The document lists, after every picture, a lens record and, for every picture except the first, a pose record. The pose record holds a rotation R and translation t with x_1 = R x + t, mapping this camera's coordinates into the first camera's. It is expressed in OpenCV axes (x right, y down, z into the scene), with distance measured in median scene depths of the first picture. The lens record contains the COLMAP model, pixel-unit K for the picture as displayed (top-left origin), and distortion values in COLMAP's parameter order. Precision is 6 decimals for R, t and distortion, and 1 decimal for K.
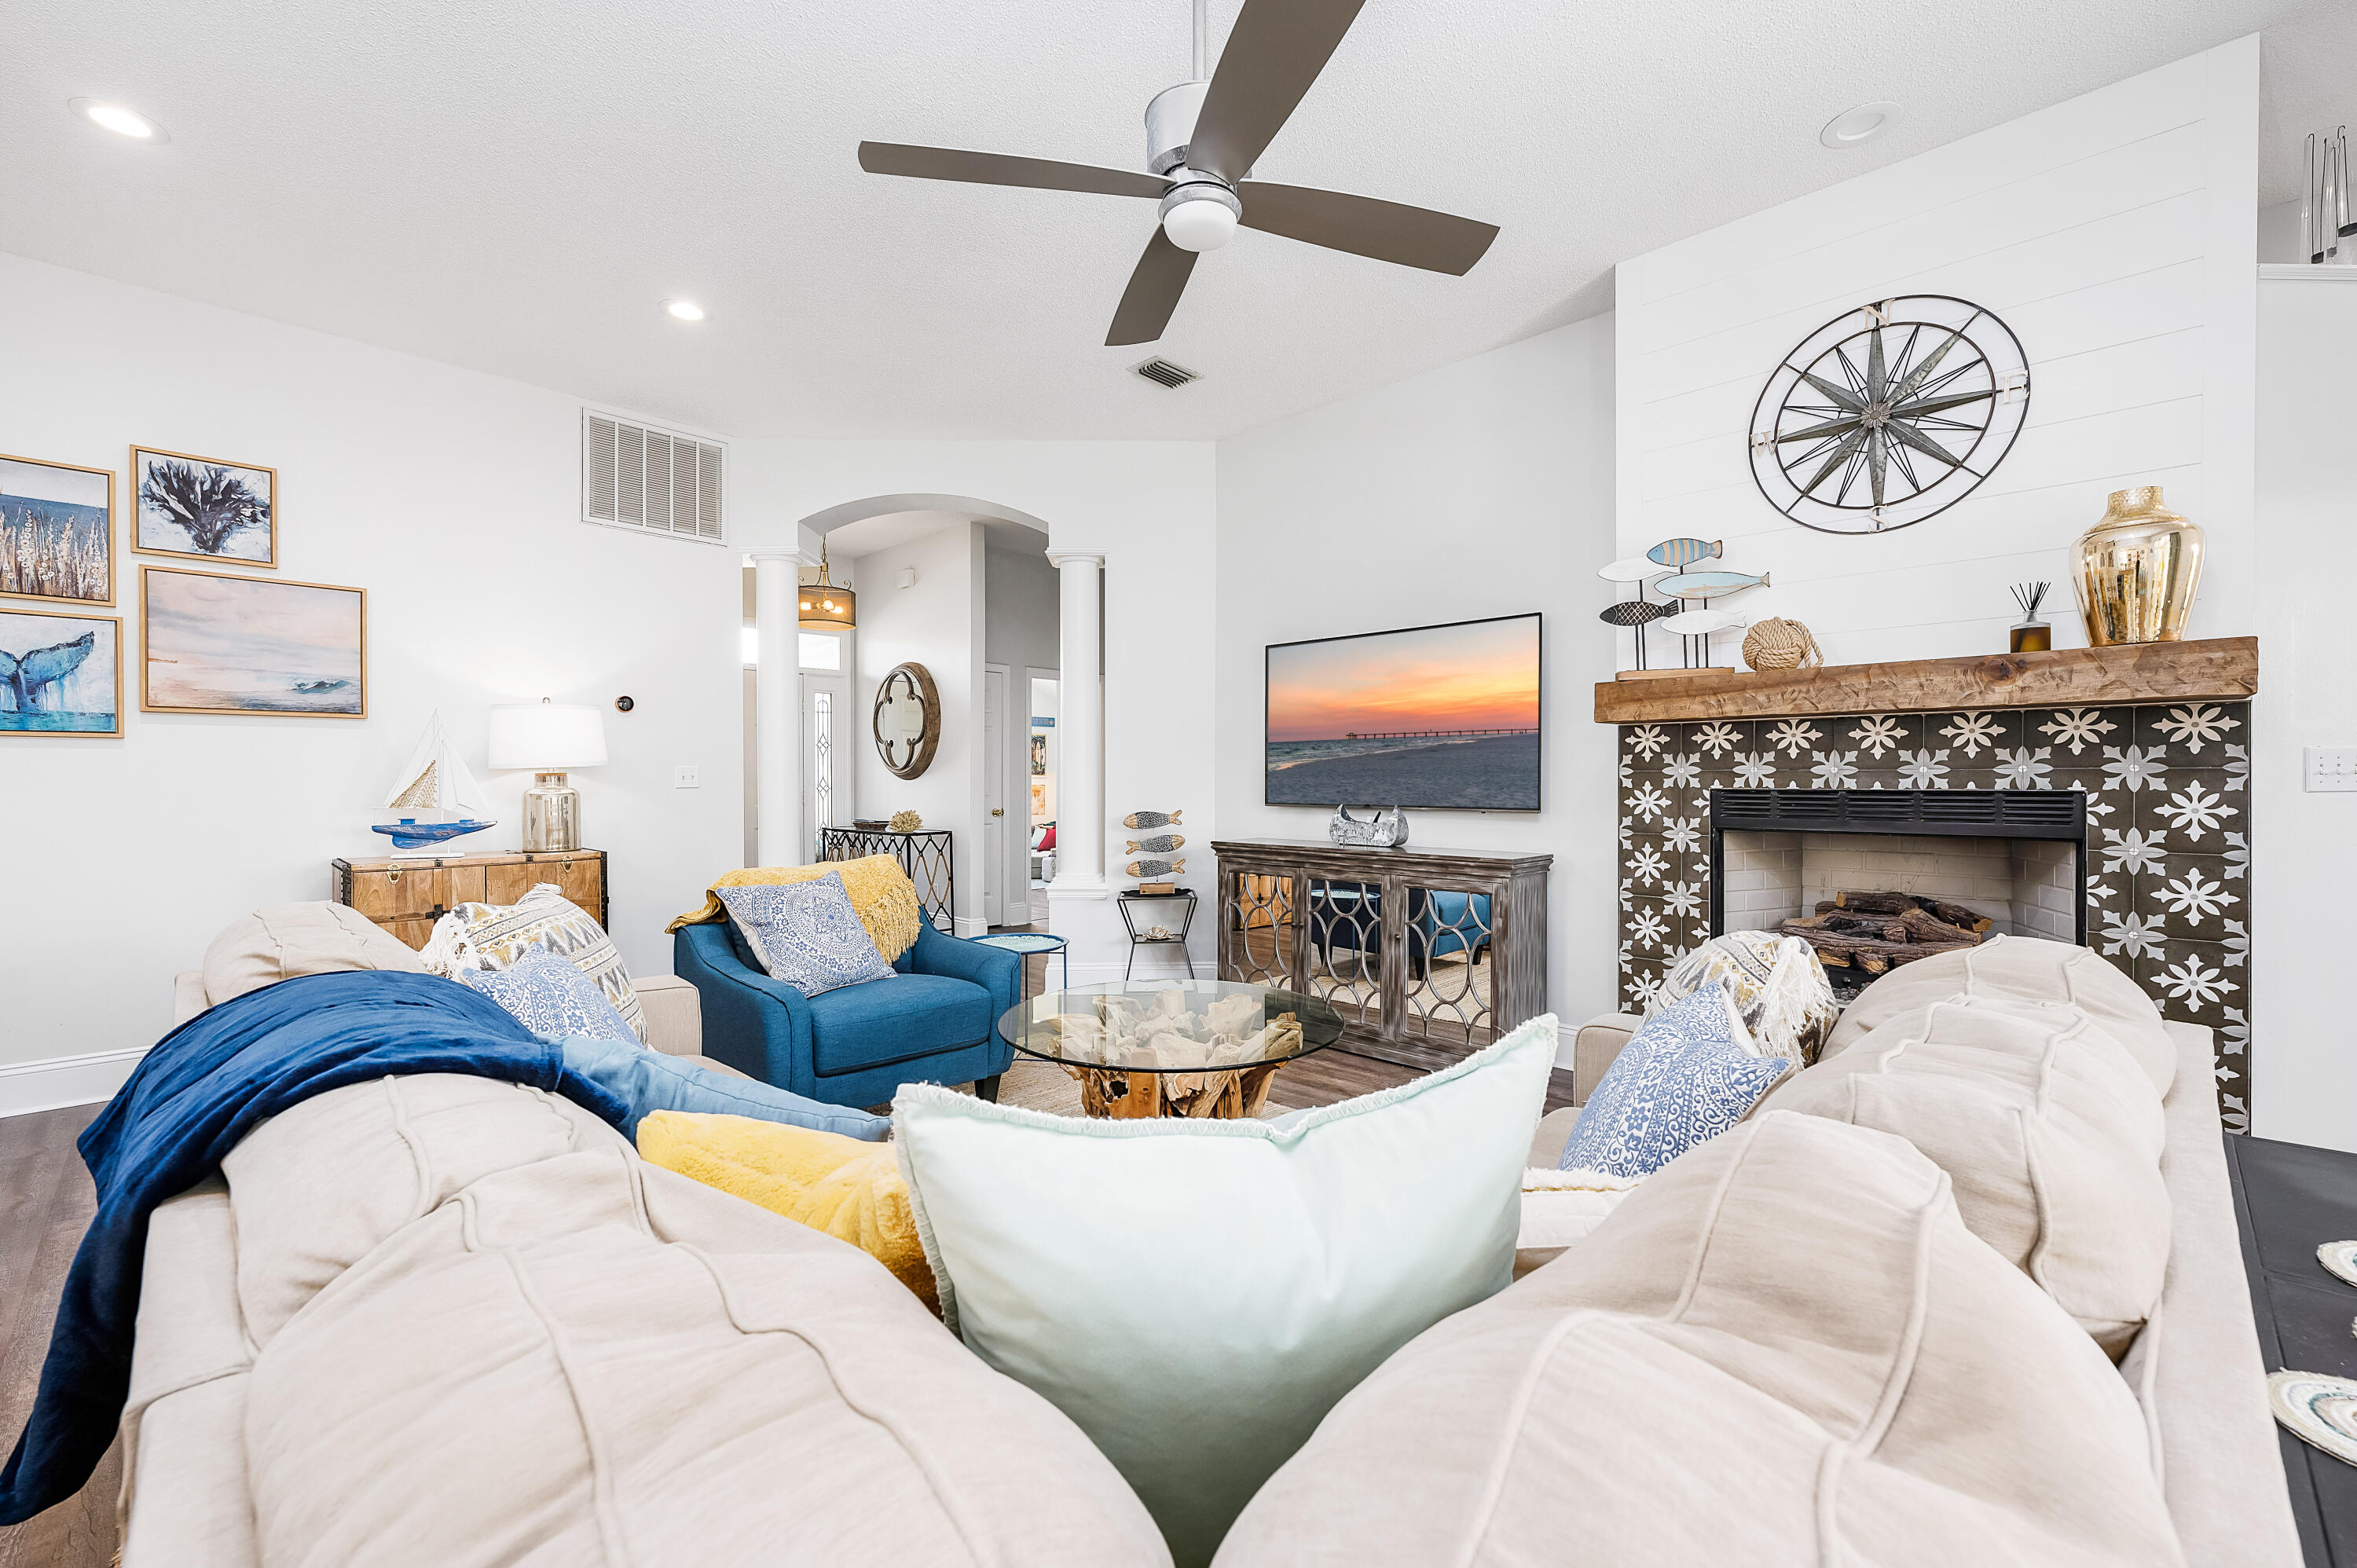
lens RADIAL K [[961.8, 0, 1181.6], [0, 961.8, 778.3], [0, 0, 1]] dist [-0.000027, -0.000493]
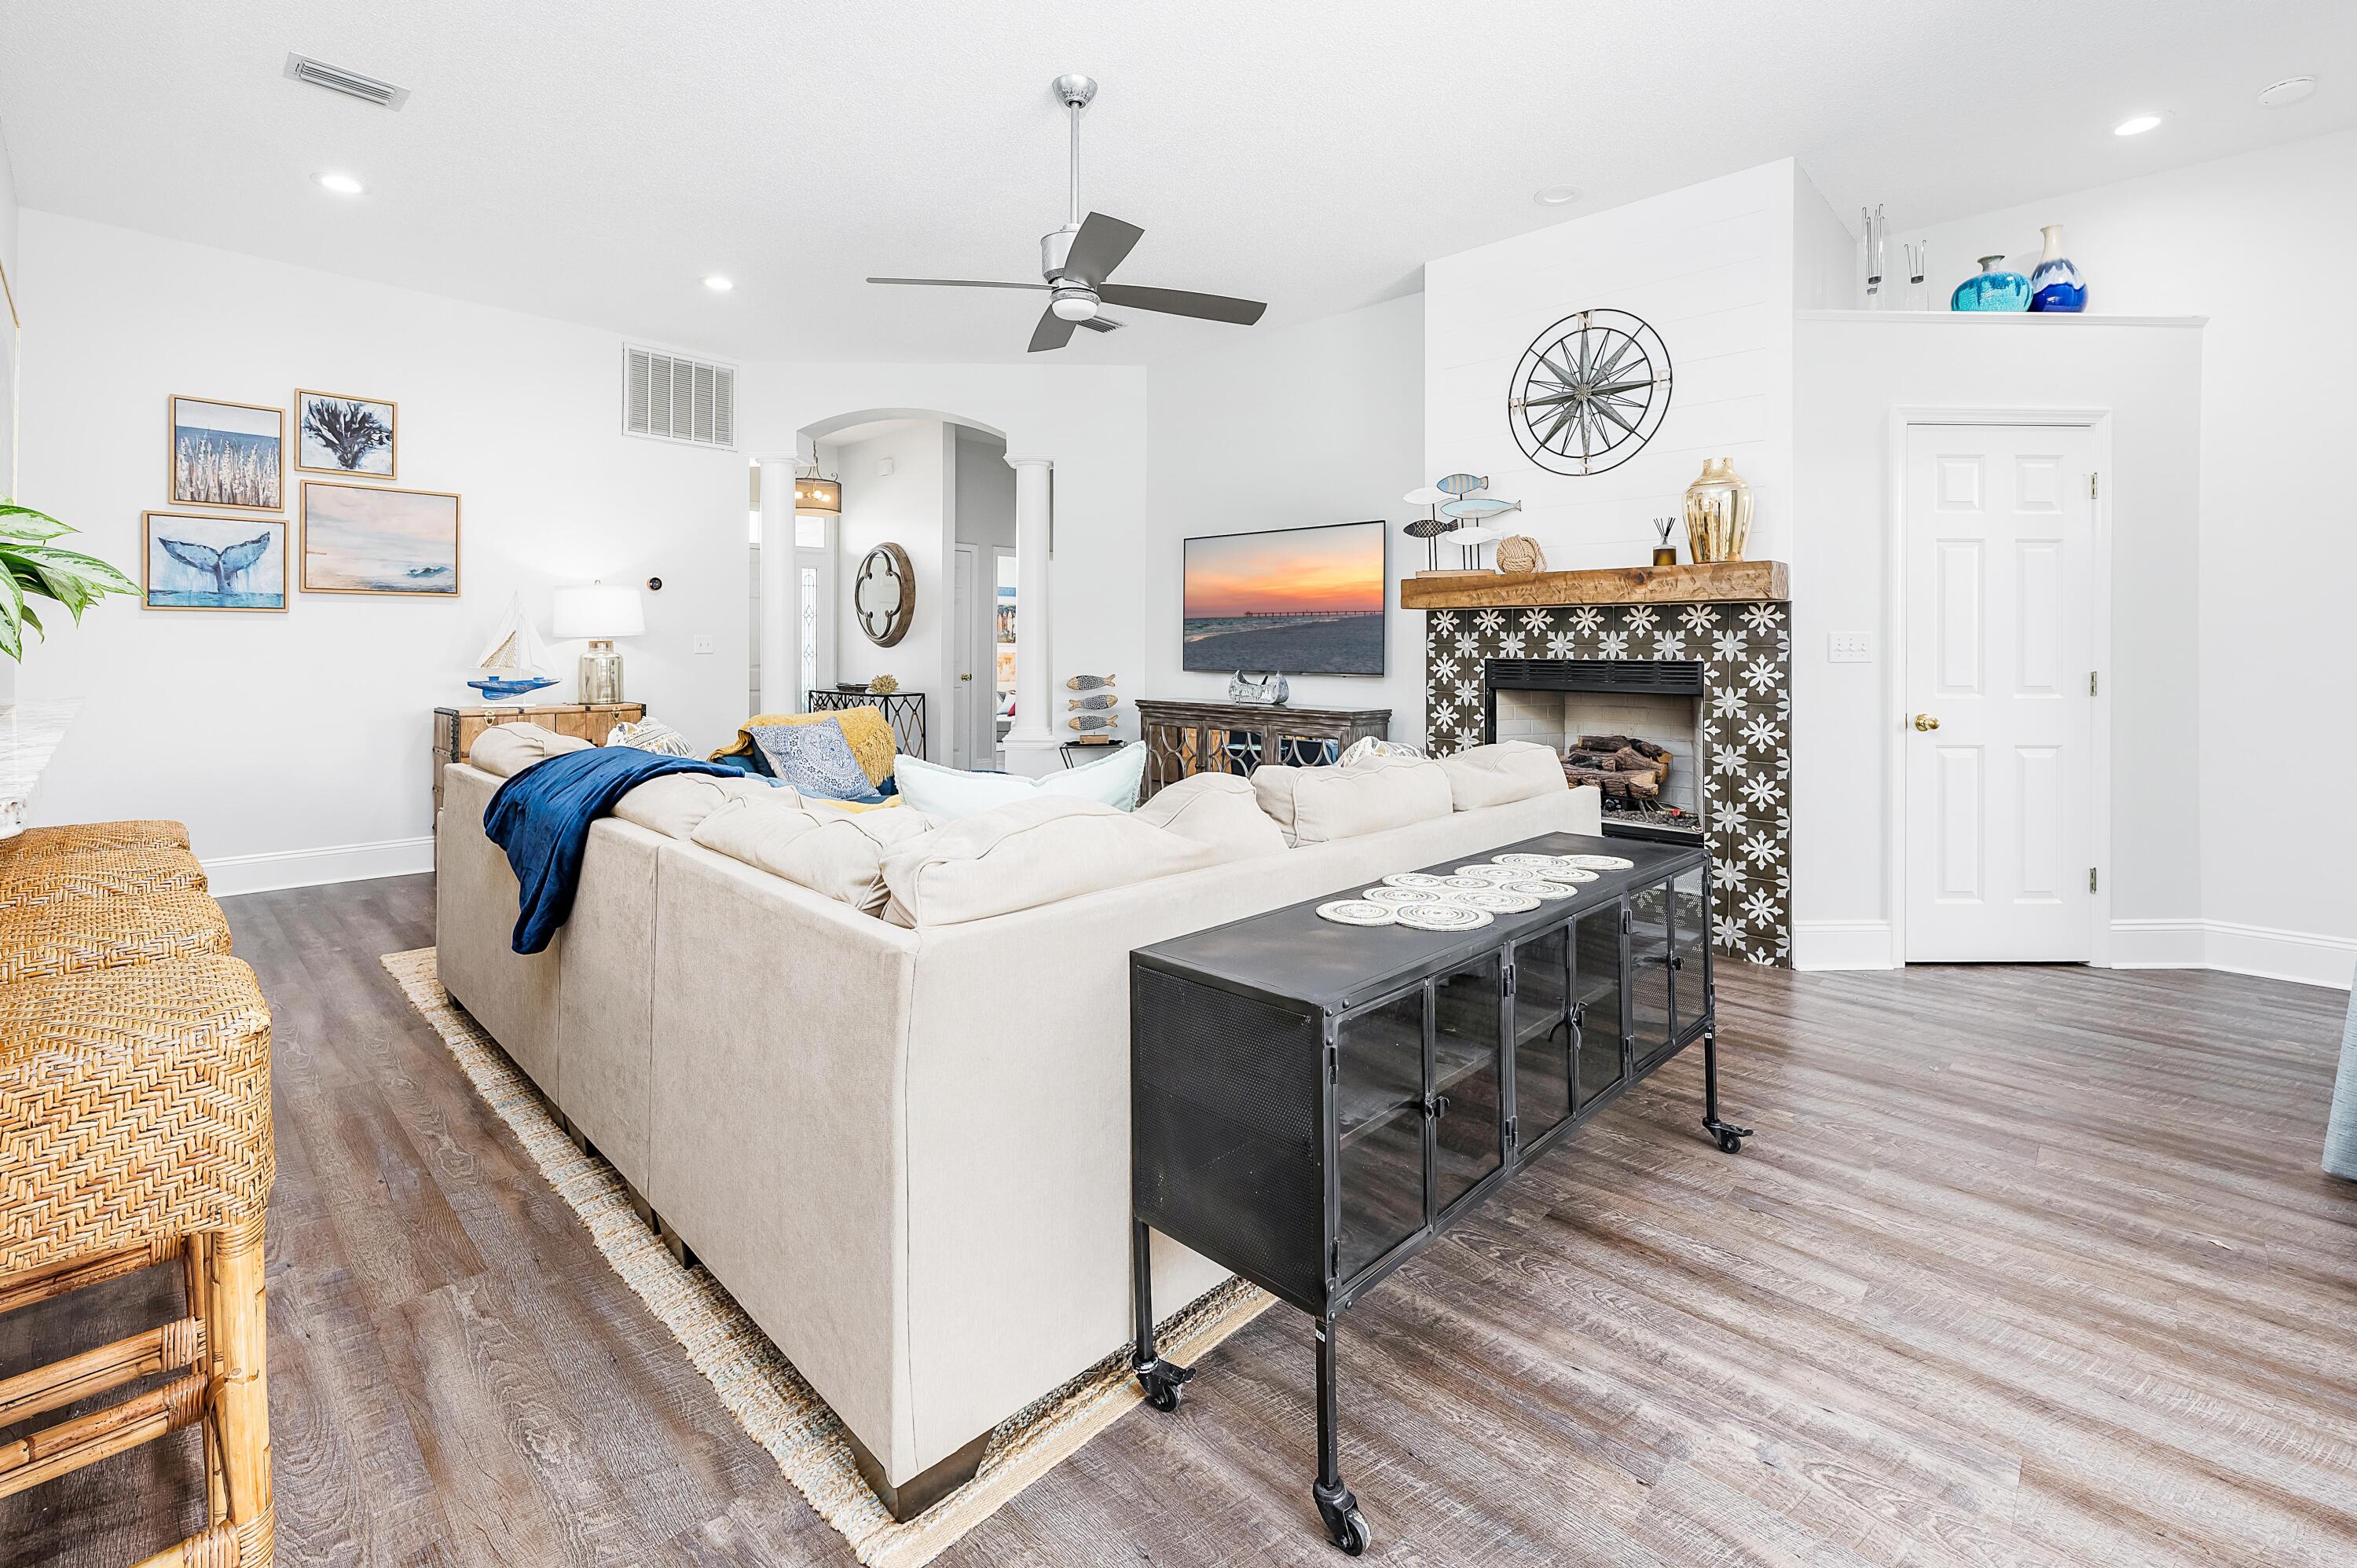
lens RADIAL K [[1023.4, 0, 1173.8], [0, 1023.4, 640.1], [0, 0, 1]] dist [-0.001874, -0.000152]
pose [[0.999982, 0.005933, 0.000463, 0.106793], [-0.005930, 0.999963, -0.006284, -0.003178], [-0.000500, 0.006281, 0.999980, -0.407836]]
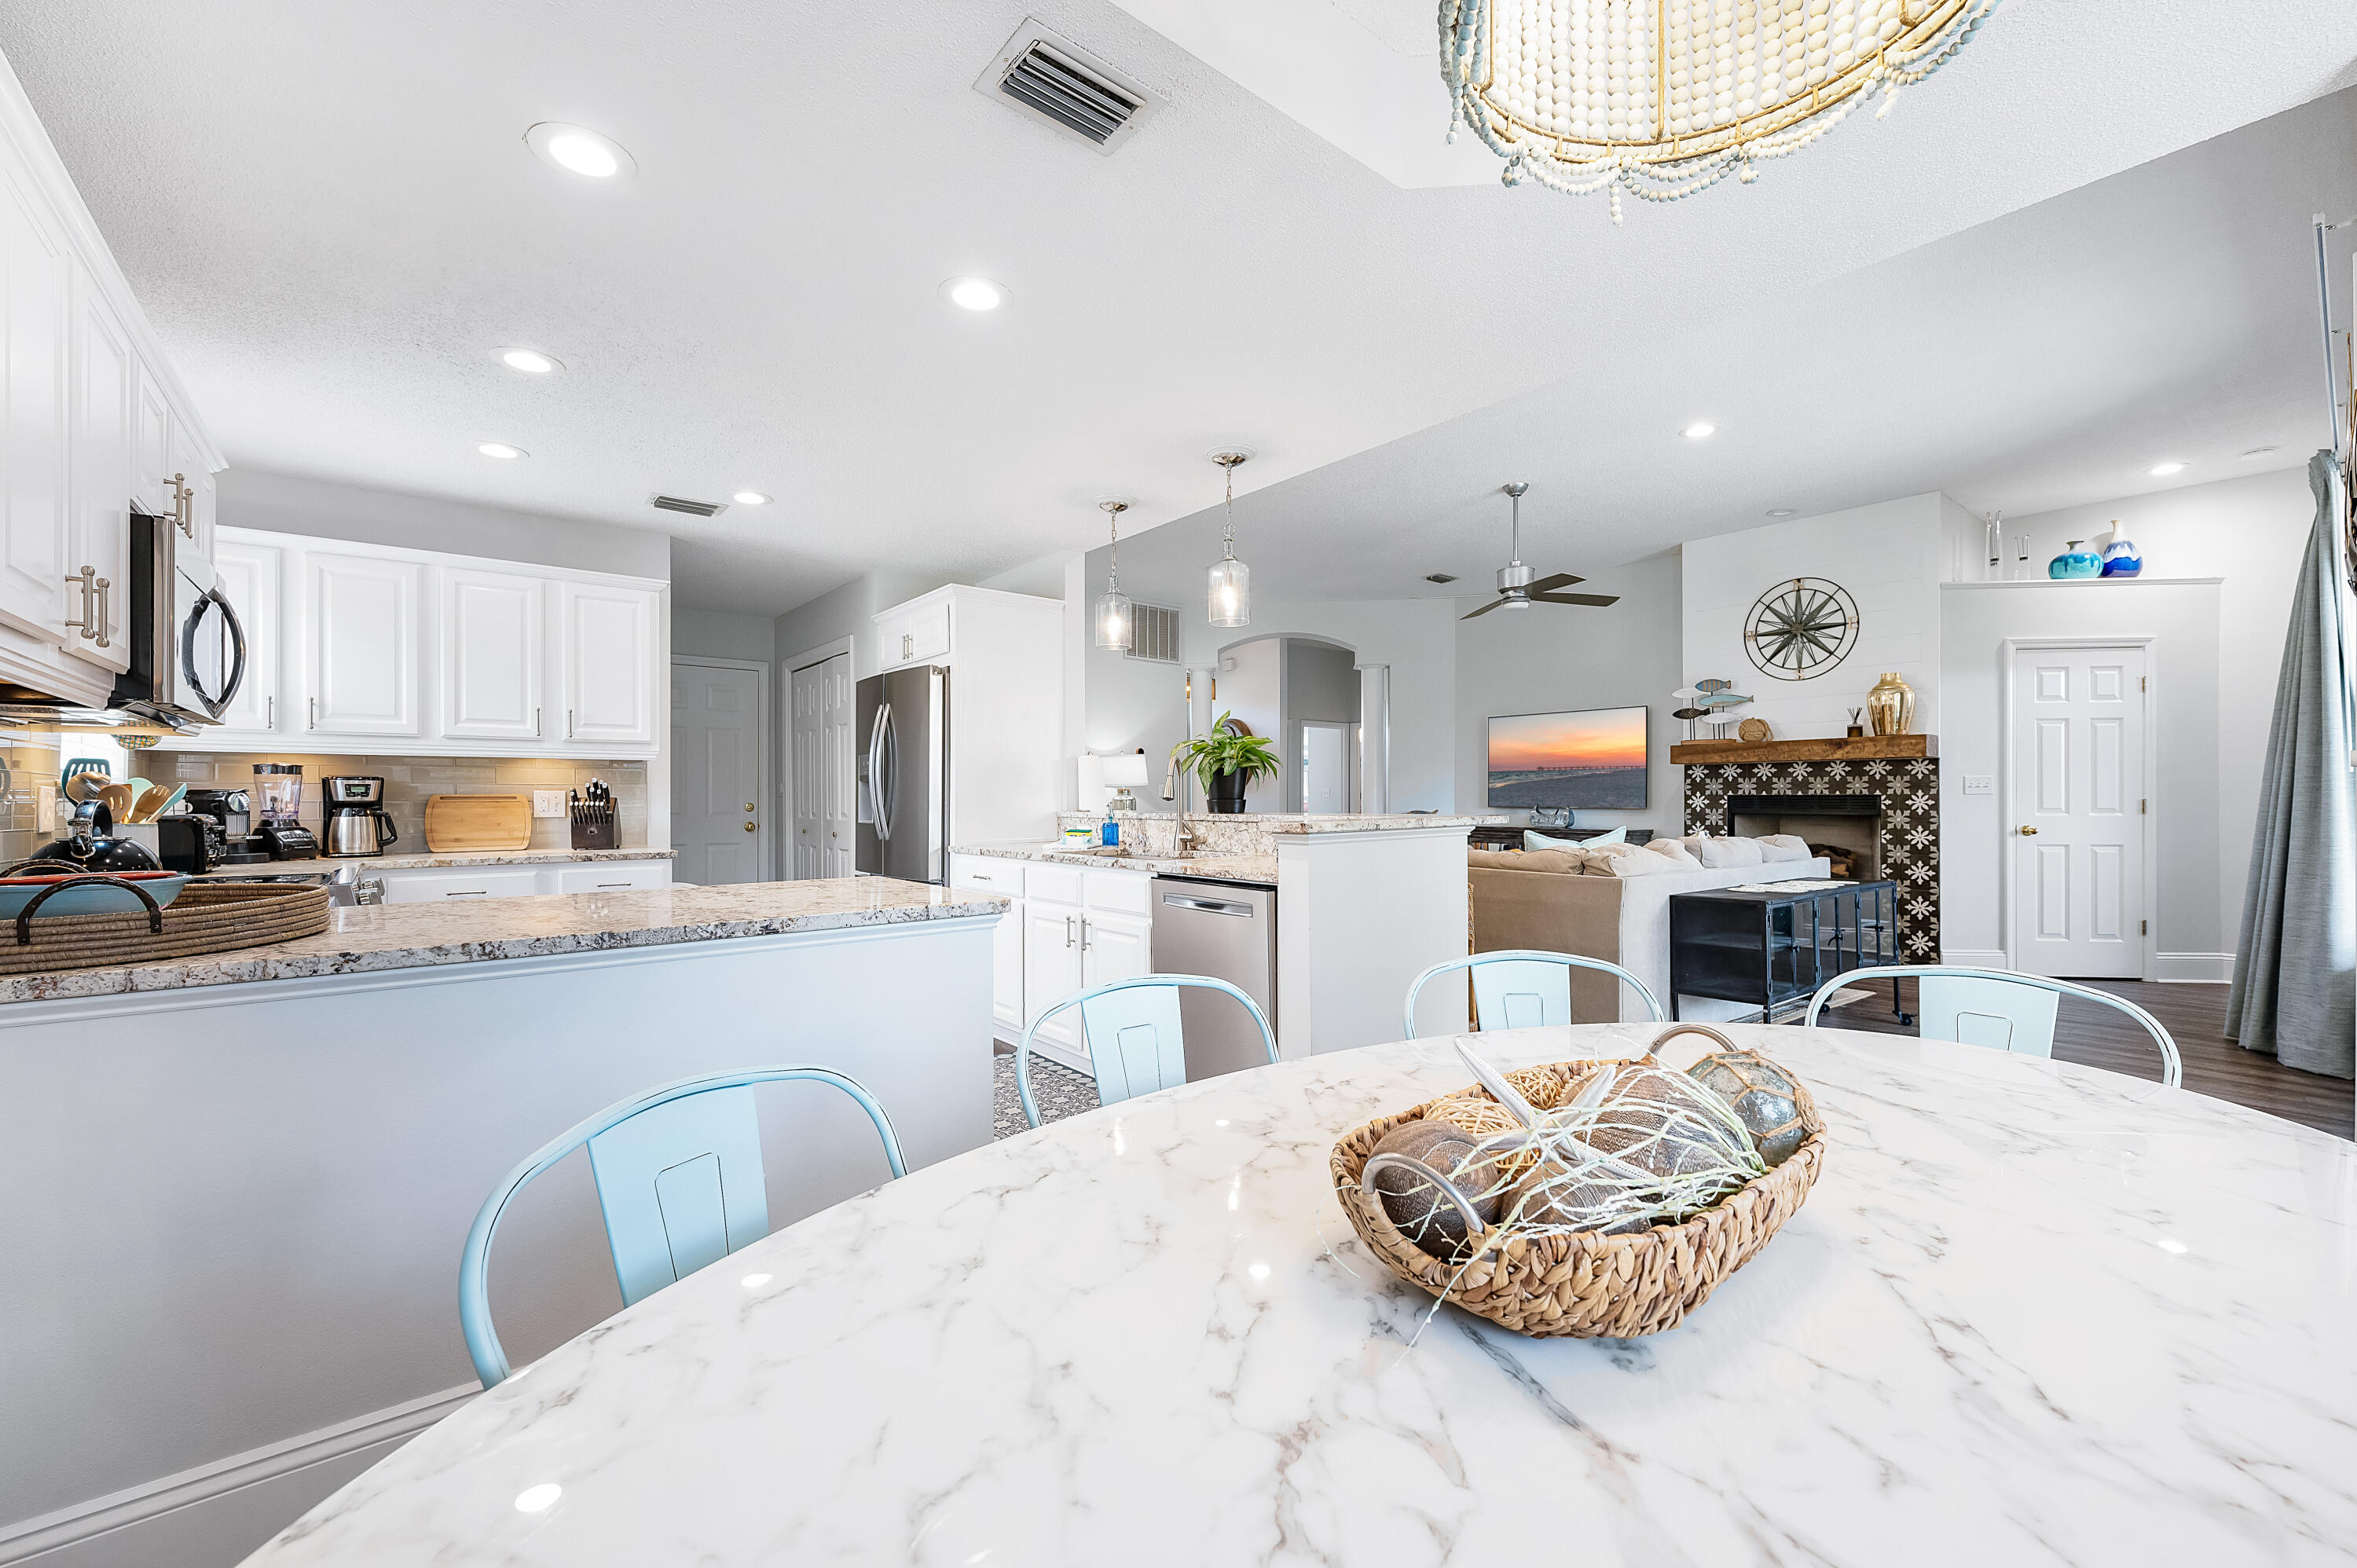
lens RADIAL K [[961.5, 0, 1173.7], [0, 961.5, 797.3], [0, 0, 1]] dist [-0.000951, 0.000148]
pose [[0.991389, -0.000519, -0.130946, -0.364631], [0.000407, 1.000000, -0.000881, 0.016014], [0.130947, 0.000820, 0.991389, -1.197495]]
